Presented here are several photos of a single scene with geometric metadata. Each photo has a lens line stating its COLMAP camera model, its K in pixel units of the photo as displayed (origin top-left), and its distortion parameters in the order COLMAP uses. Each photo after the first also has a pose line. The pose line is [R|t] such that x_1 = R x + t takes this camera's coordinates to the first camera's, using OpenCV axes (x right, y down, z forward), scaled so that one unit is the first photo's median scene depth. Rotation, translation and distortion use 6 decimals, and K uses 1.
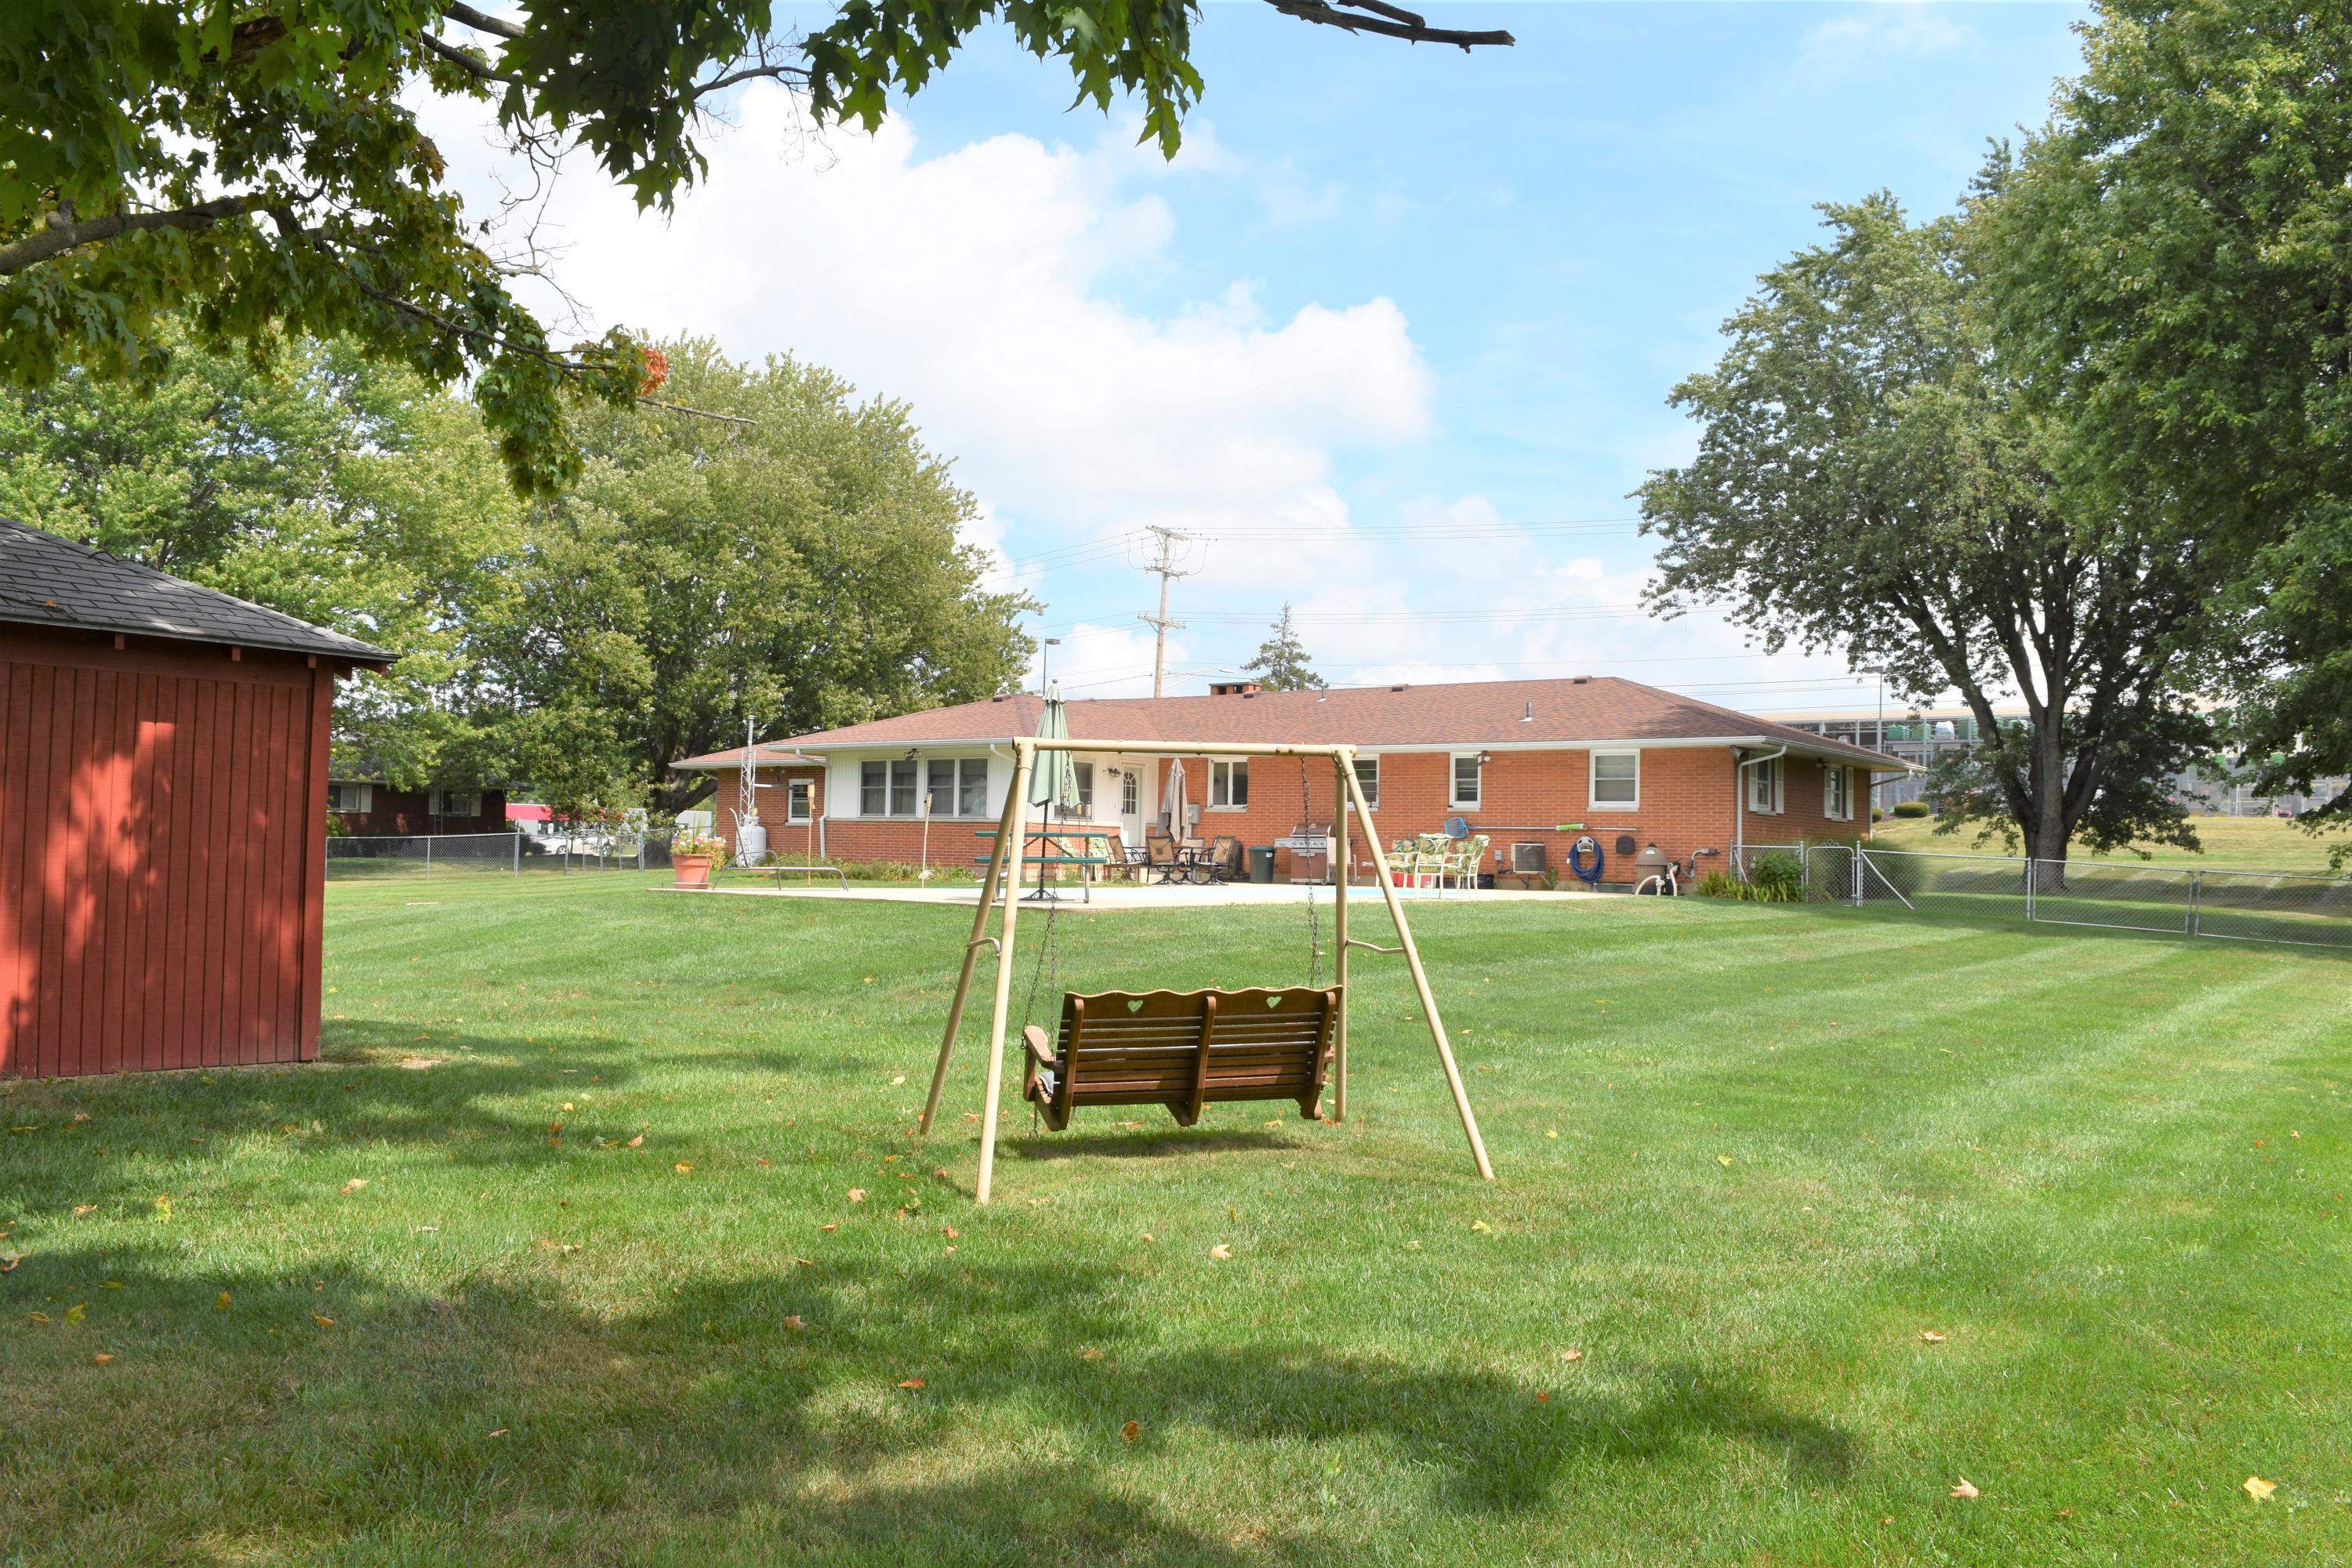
lens RADIAL K [[1874.2, 0, 1176.8], [0, 1874.2, 784.1], [0, 0, 1]] dist [-0.041768, -0.000468]
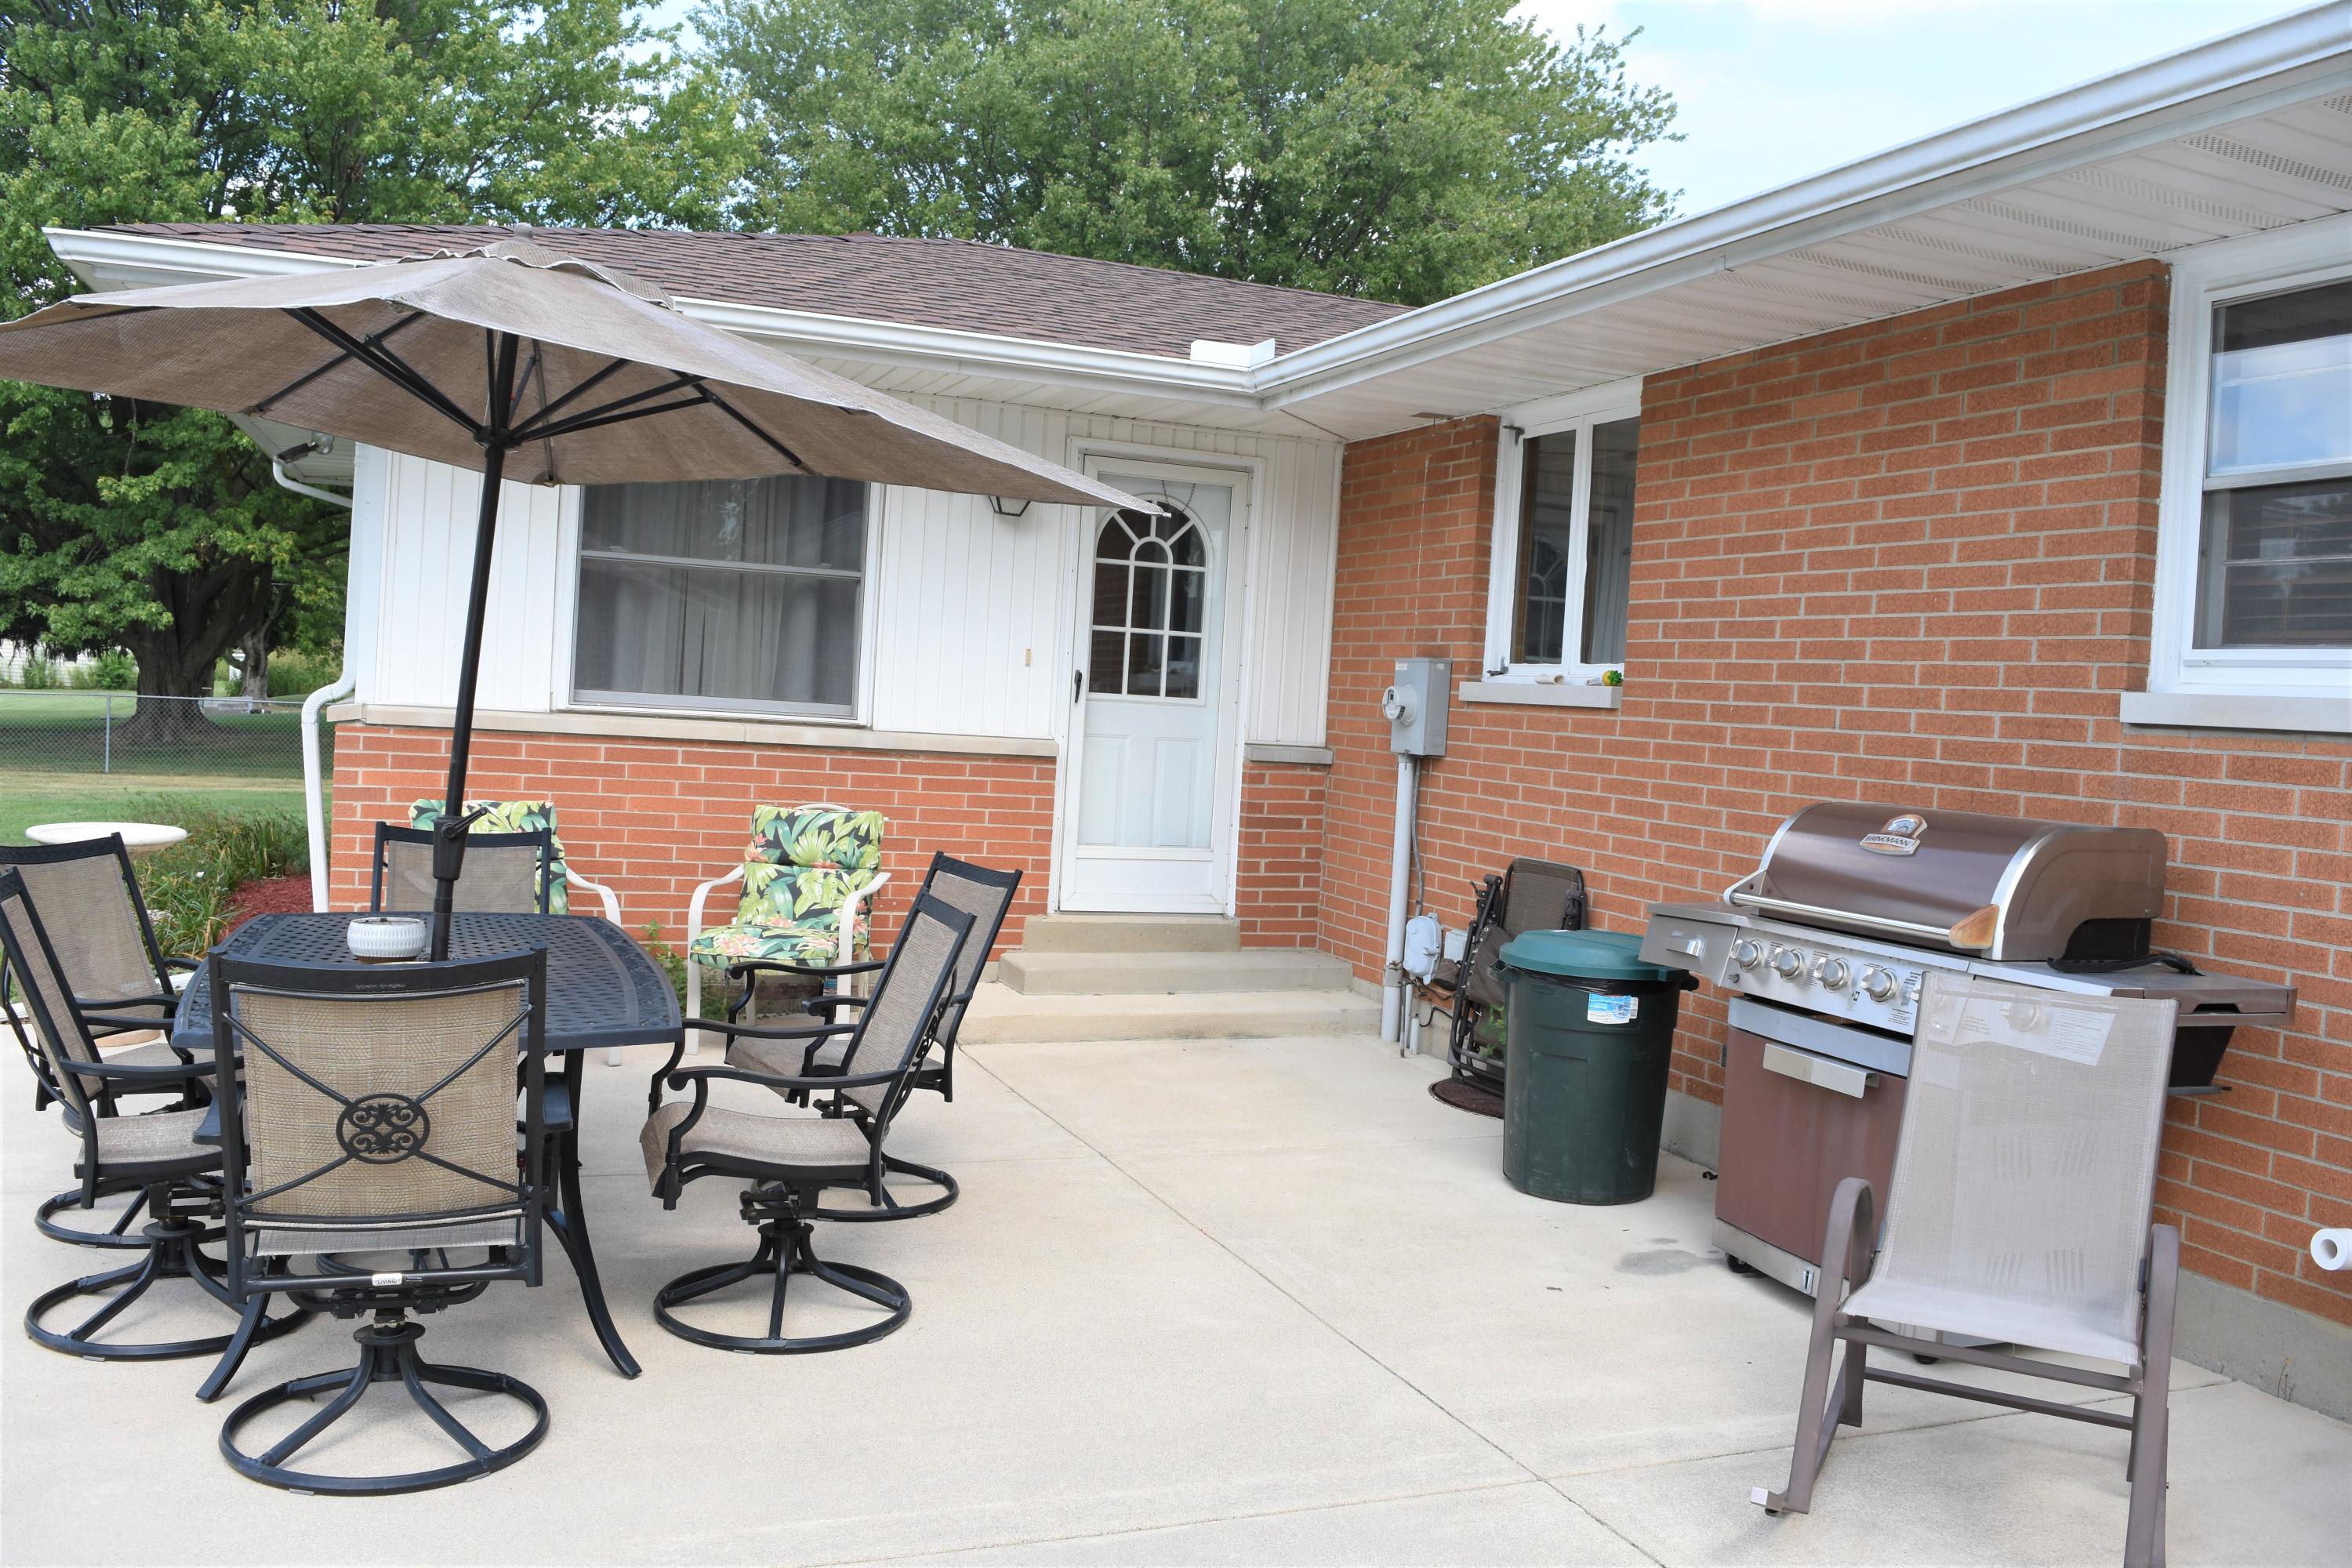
lens RADIAL K [[1874.2, 0, 1174.7], [0, 1874.2, 776.8], [0, 0, 1]] dist [-0.041768, -0.000468]
pose [[0.839861, 0.055859, -0.539920, 0.097244], [-0.023030, 0.997462, 0.067371, 0.011394], [0.542313, -0.044148, 0.839016, 0.875570]]
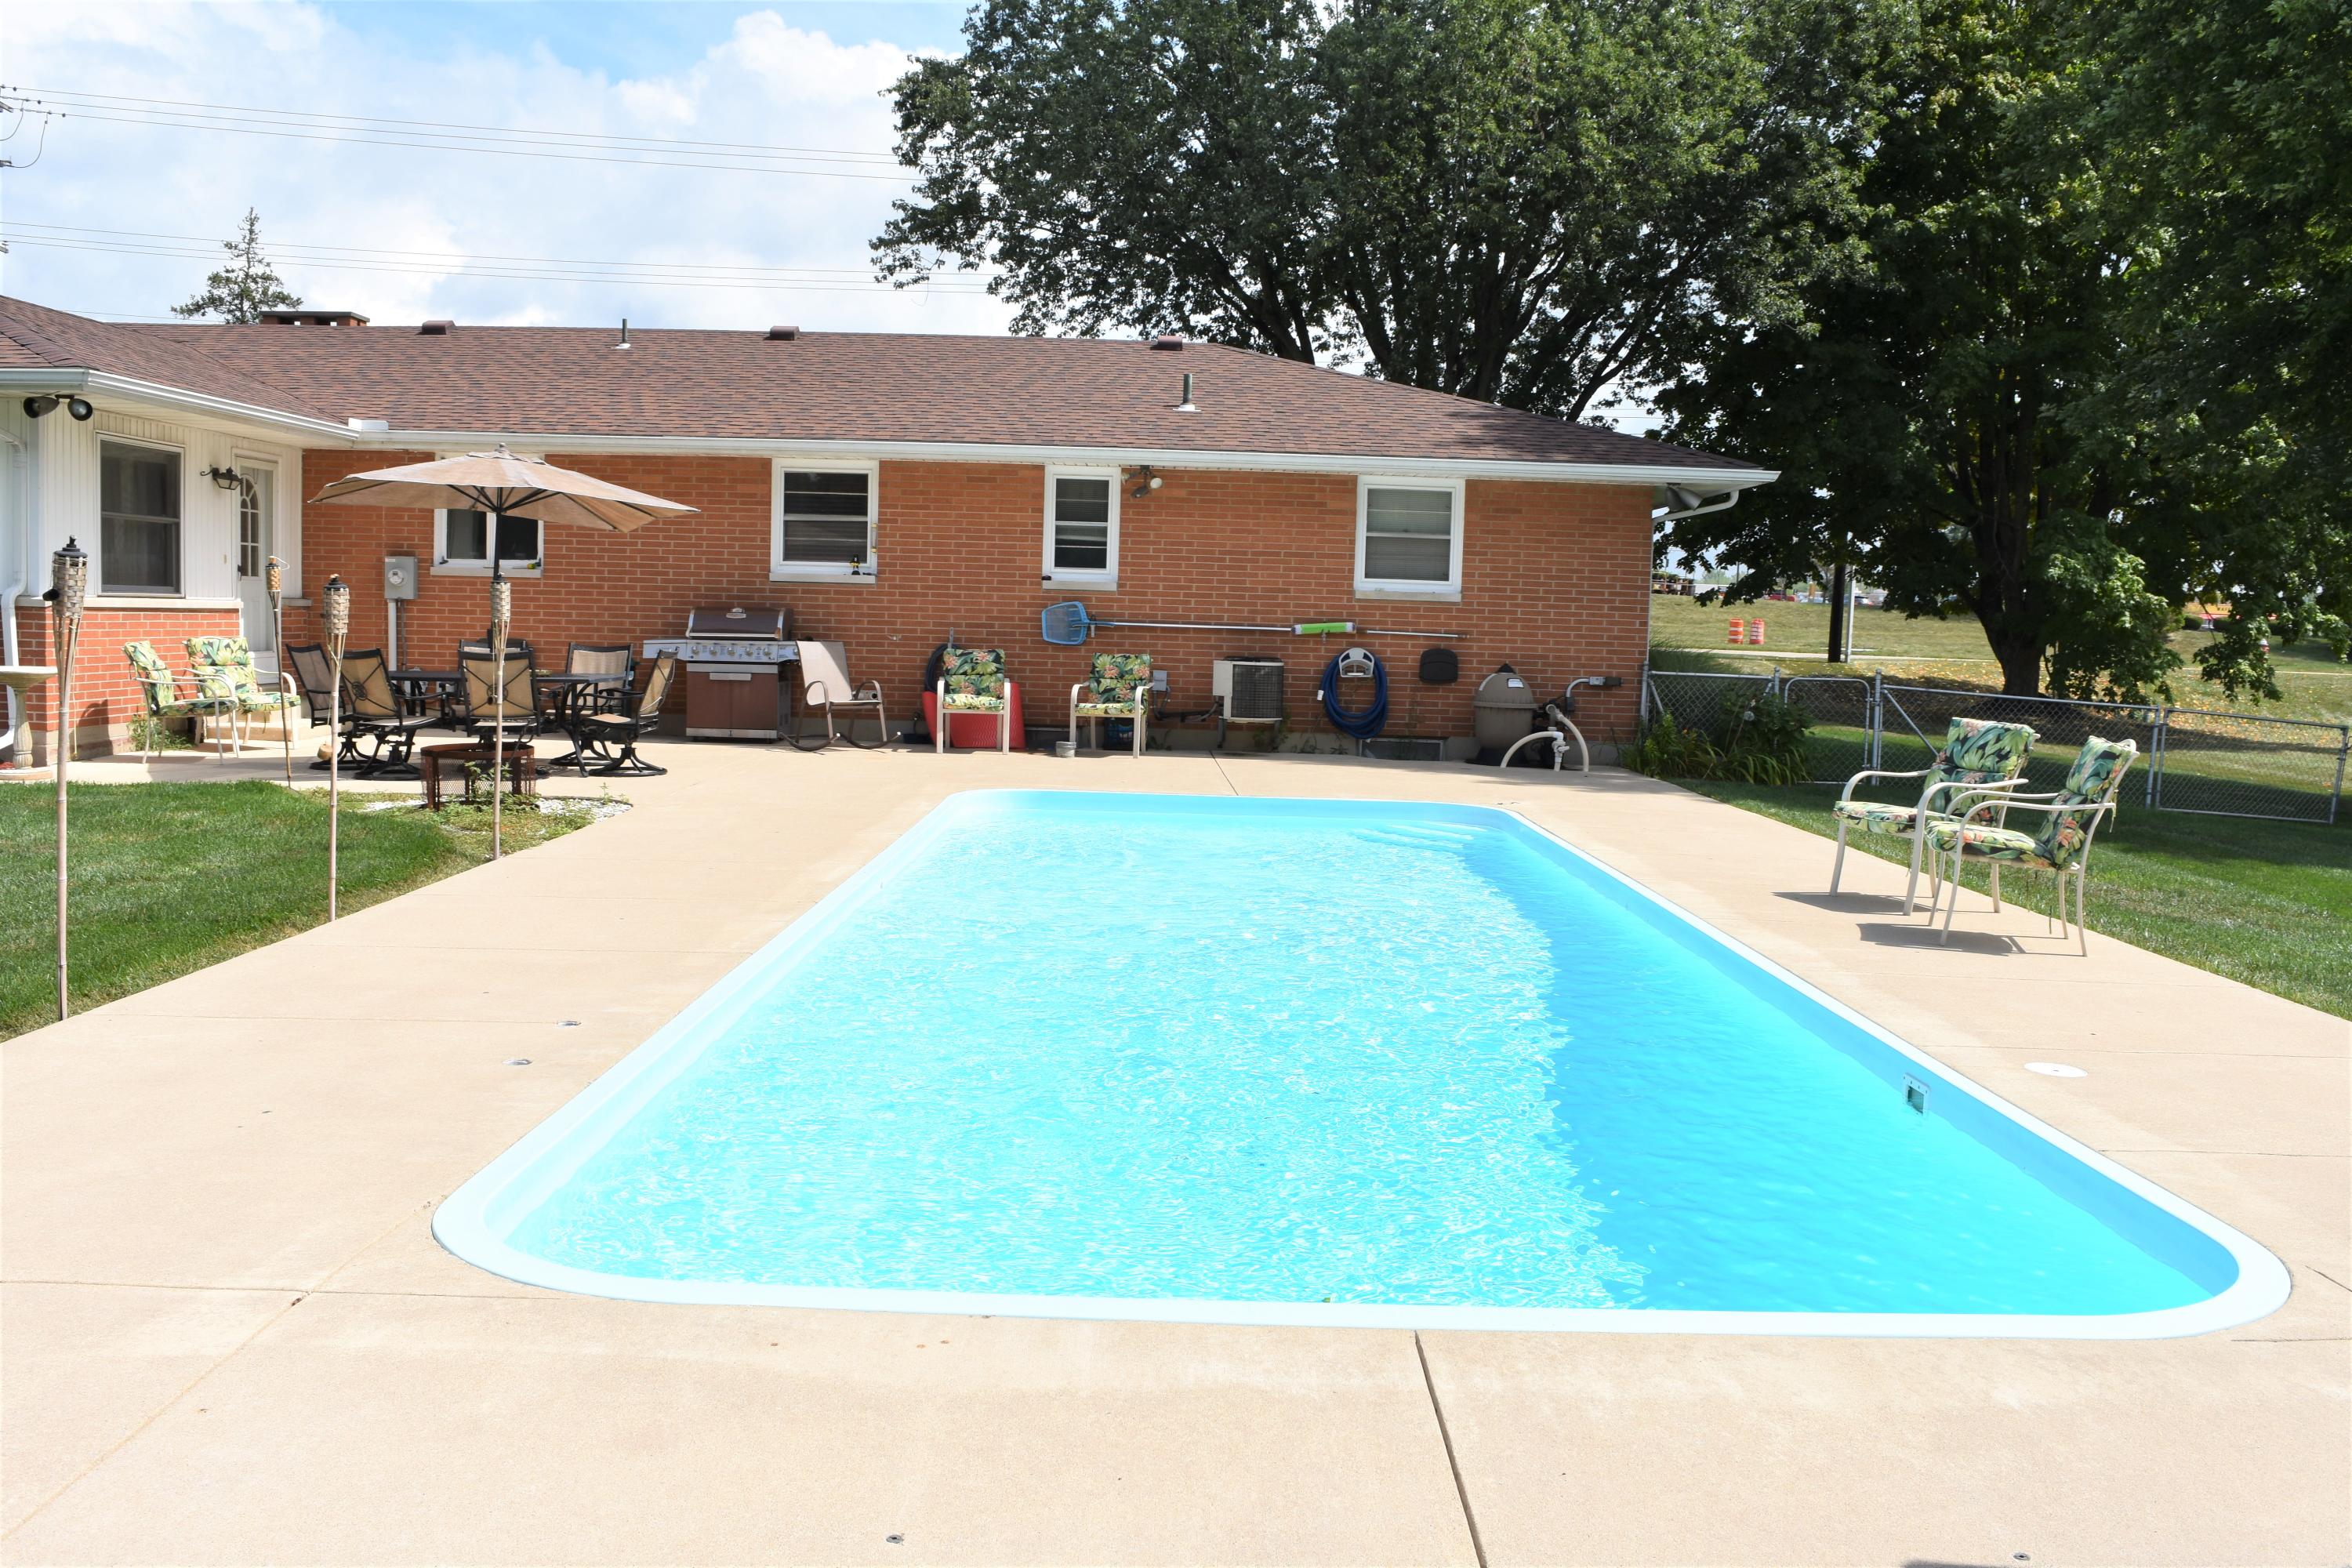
lens RADIAL K [[1874.2, 0, 1174.0], [0, 1874.2, 777.7], [0, 0, 1]] dist [-0.041768, -0.000468]
pose [[0.814626, -0.045945, 0.578163, -0.108272], [-0.037172, 0.990672, 0.131101, -0.001729], [-0.578794, -0.128289, 0.805320, 0.567072]]
